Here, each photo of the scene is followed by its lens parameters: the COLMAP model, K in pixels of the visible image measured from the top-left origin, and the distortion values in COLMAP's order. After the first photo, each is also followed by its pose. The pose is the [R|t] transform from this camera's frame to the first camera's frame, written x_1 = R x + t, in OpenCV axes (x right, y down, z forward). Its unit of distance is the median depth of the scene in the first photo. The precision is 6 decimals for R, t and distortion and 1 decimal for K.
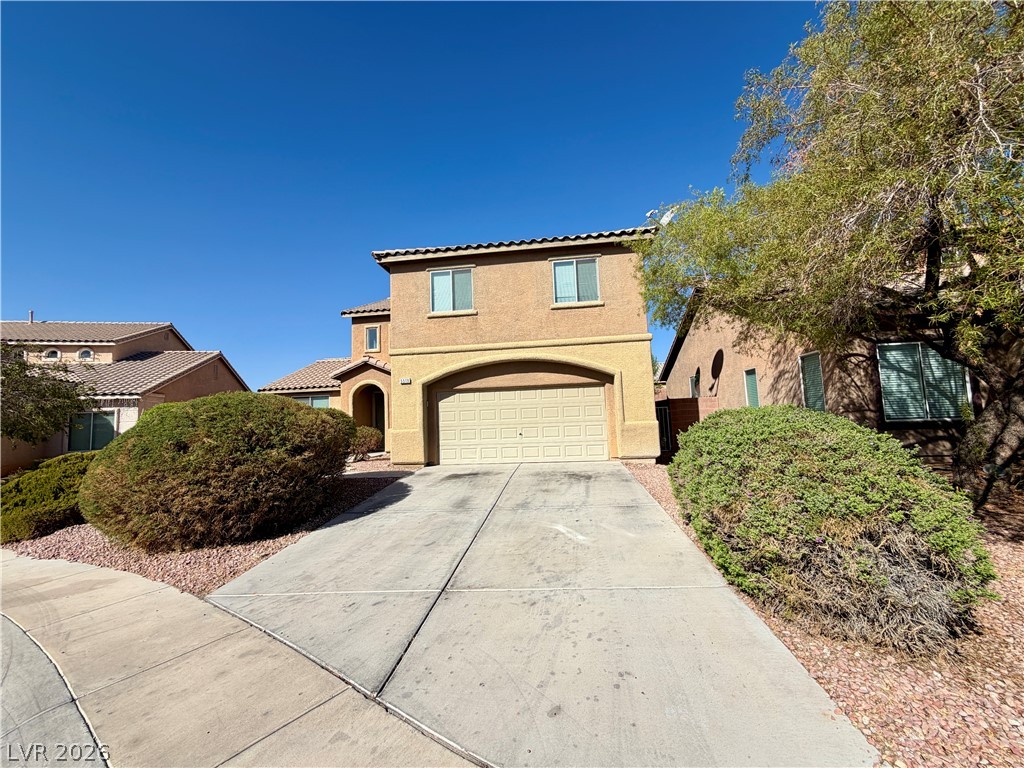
lens RADIAL K [[408.6, 0, 508.5], [0, 408.6, 385.6], [0, 0, 1]] dist [-0.000047, -0.000138]
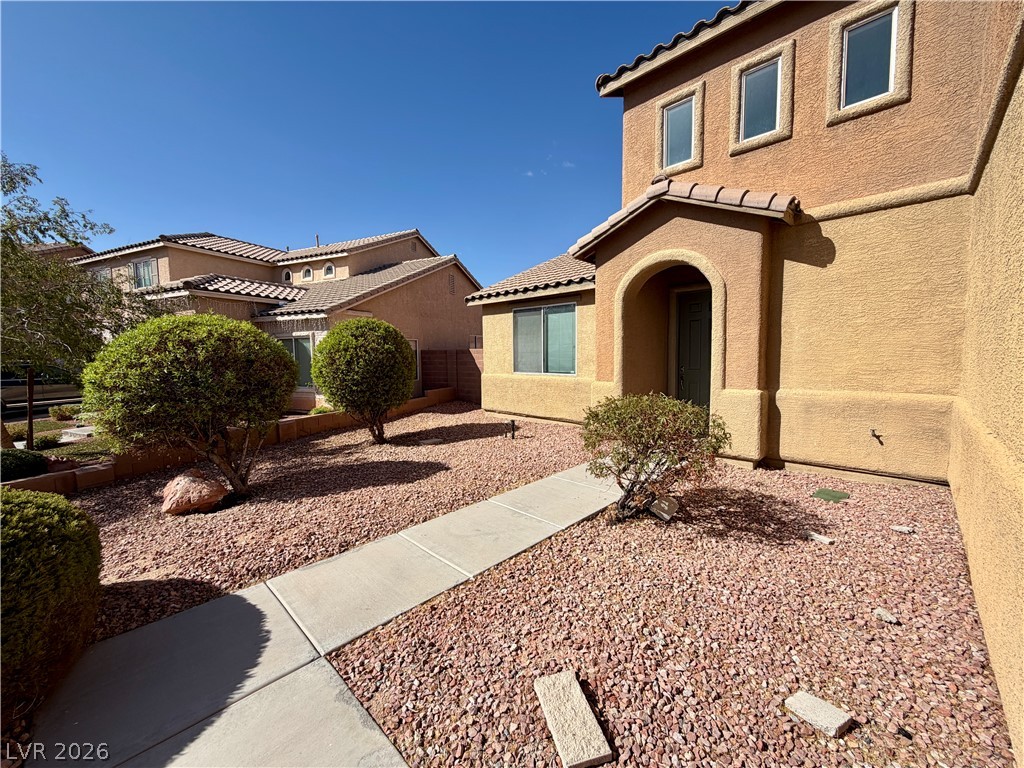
lens RADIAL K [[408.6, 0, 506.0], [0, 408.6, 384.3], [0, 0, 1]] dist [-0.000047, -0.000138]
pose [[0.783059, 0.077183, -0.617140, -0.219024], [0.030538, 0.986302, 0.162101, 0.038262], [0.621197, -0.145781, 0.769975, 0.611776]]
